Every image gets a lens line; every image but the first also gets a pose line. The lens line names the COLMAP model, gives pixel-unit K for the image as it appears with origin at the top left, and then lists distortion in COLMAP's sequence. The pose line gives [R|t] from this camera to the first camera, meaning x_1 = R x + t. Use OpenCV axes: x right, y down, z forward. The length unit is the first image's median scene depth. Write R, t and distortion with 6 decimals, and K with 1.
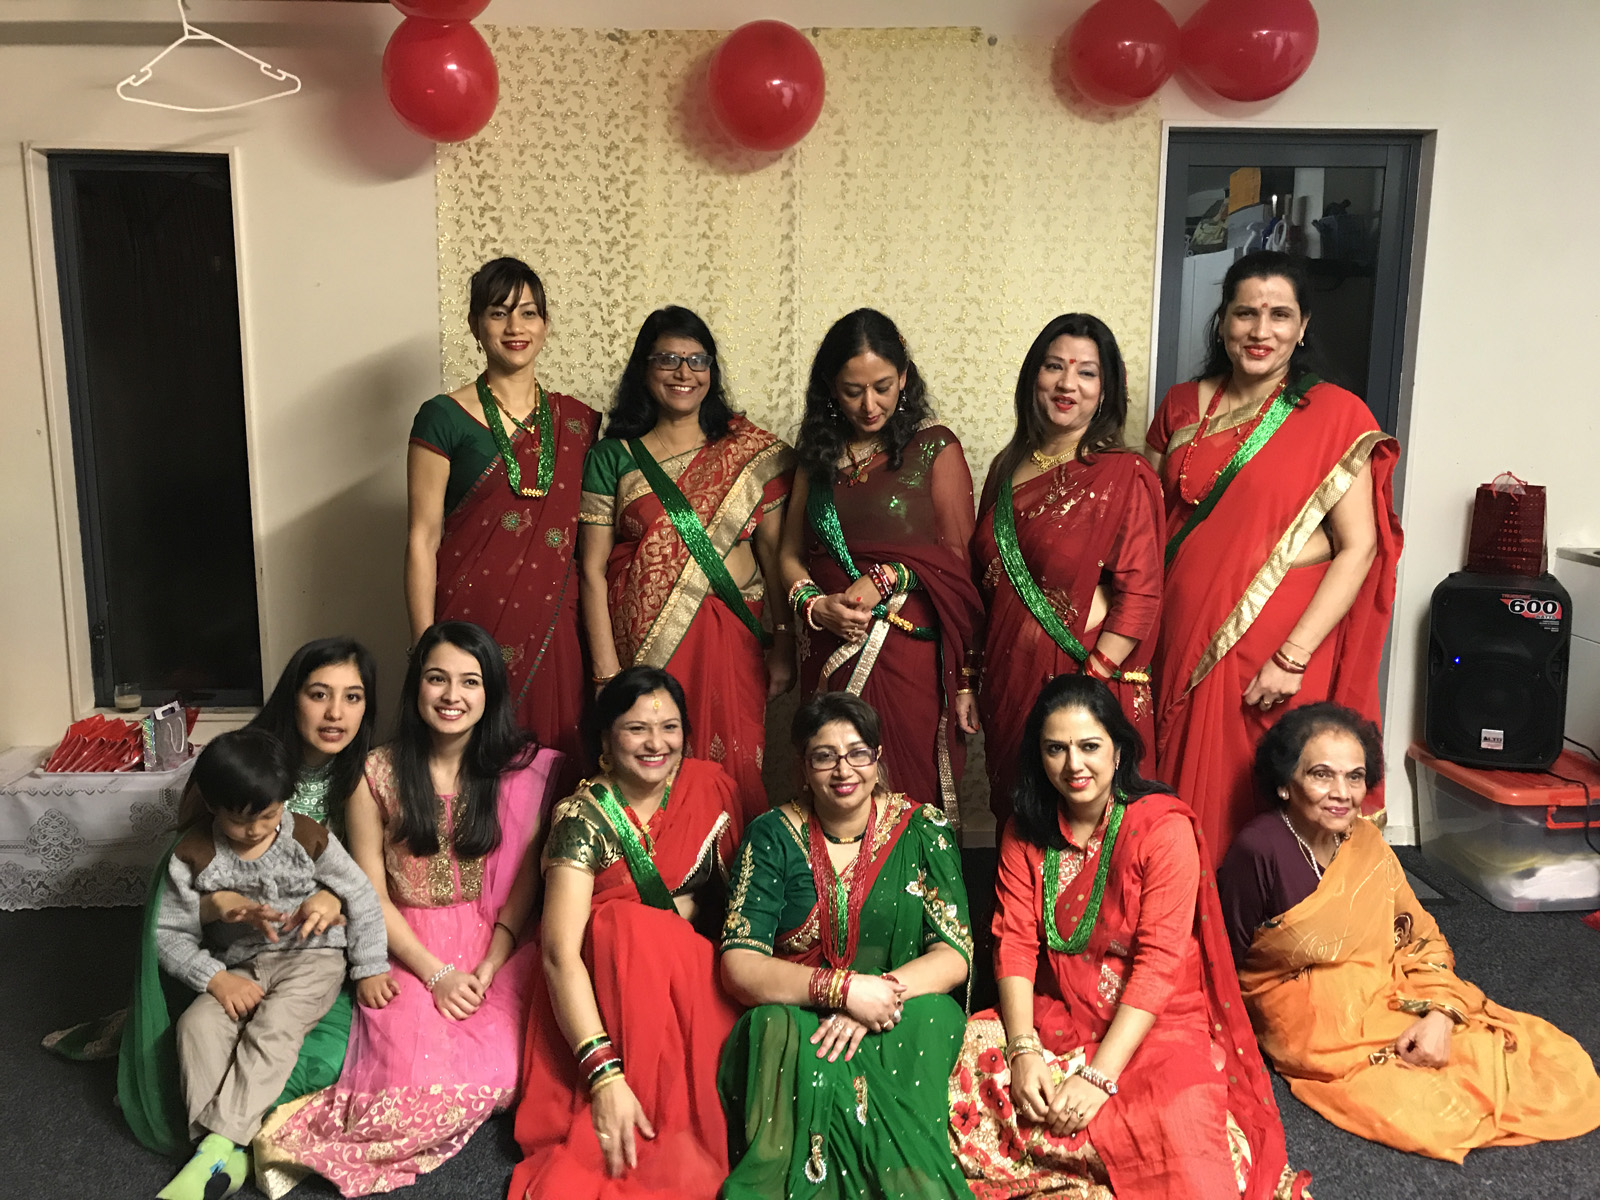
lens RADIAL K [[1294.5, 0, 786.4], [0, 1294.5, 589.1], [0, 0, 1]] dist [0.005449, 0.016472]
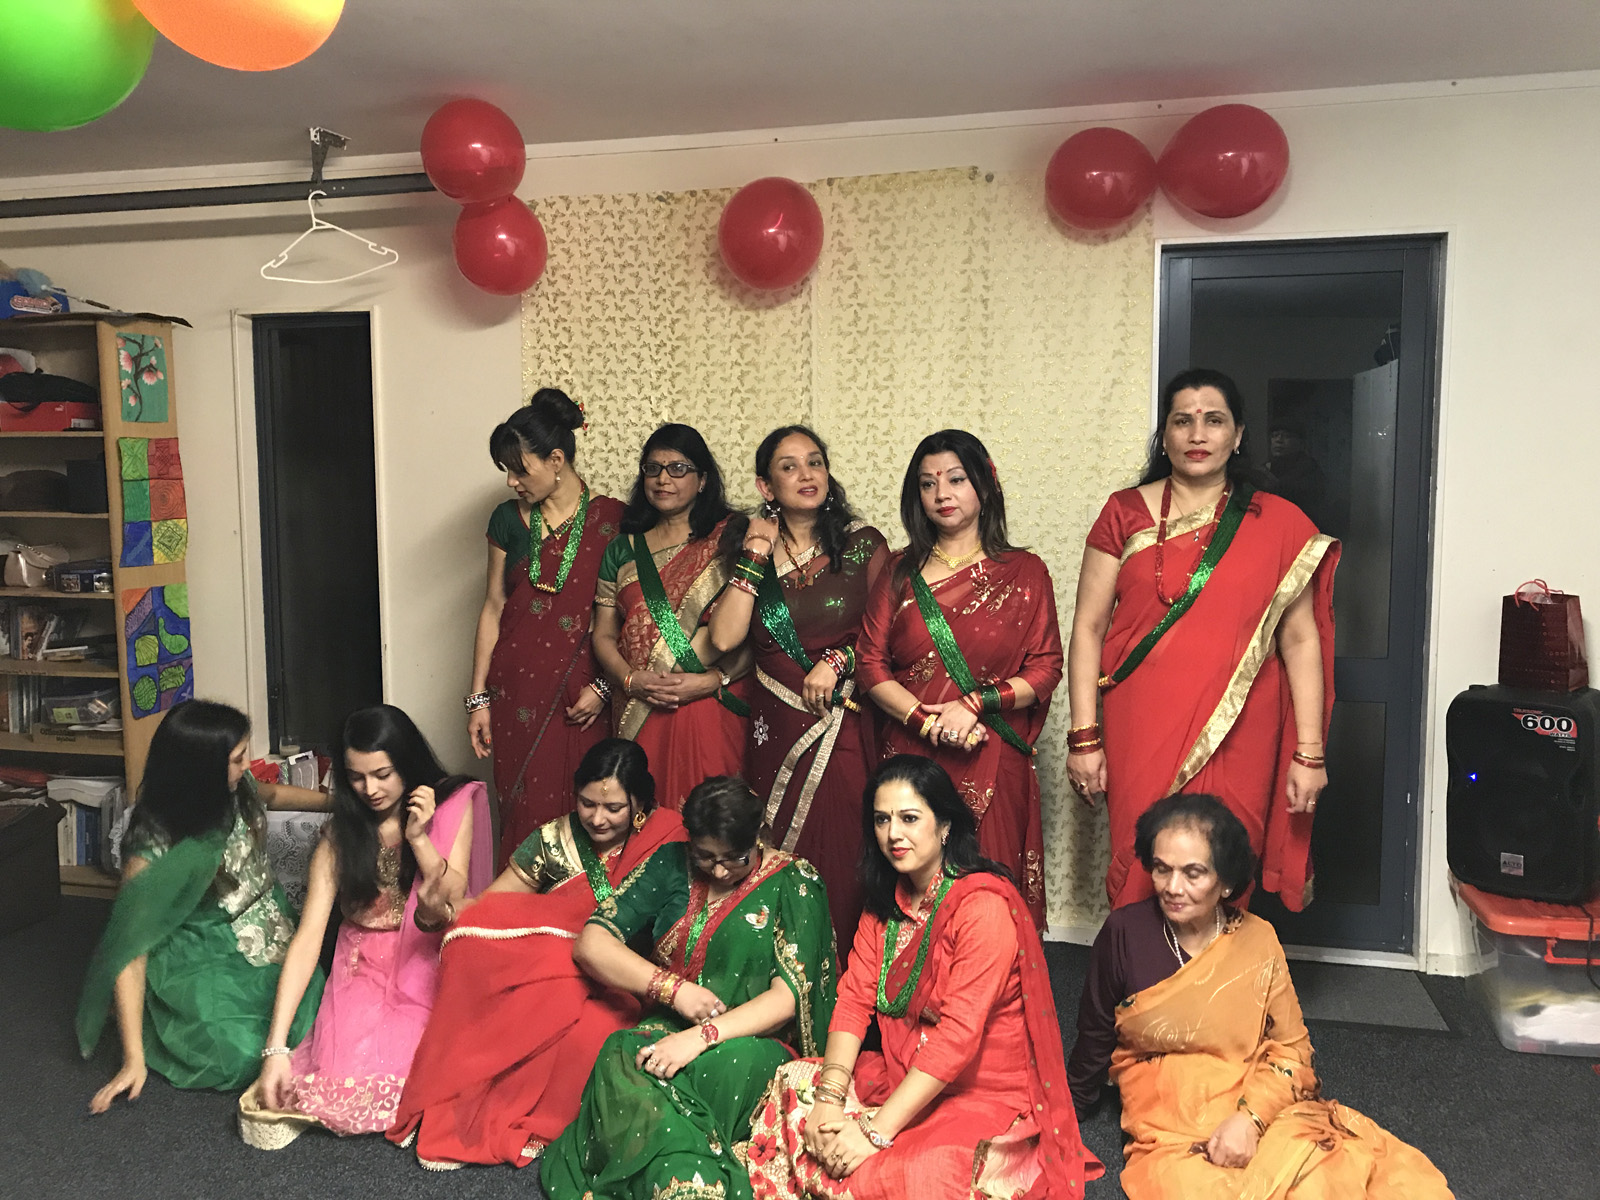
lens RADIAL K [[1300.5, 0, 804.7], [0, 1300.5, 601.6], [0, 0, 1]] dist [0.039108, -0.013693]
pose [[0.959776, 0.018541, -0.280153, 0.326628], [-0.037149, 0.997431, -0.061257, 0.003952], [0.278297, 0.069200, 0.957999, -0.066542]]
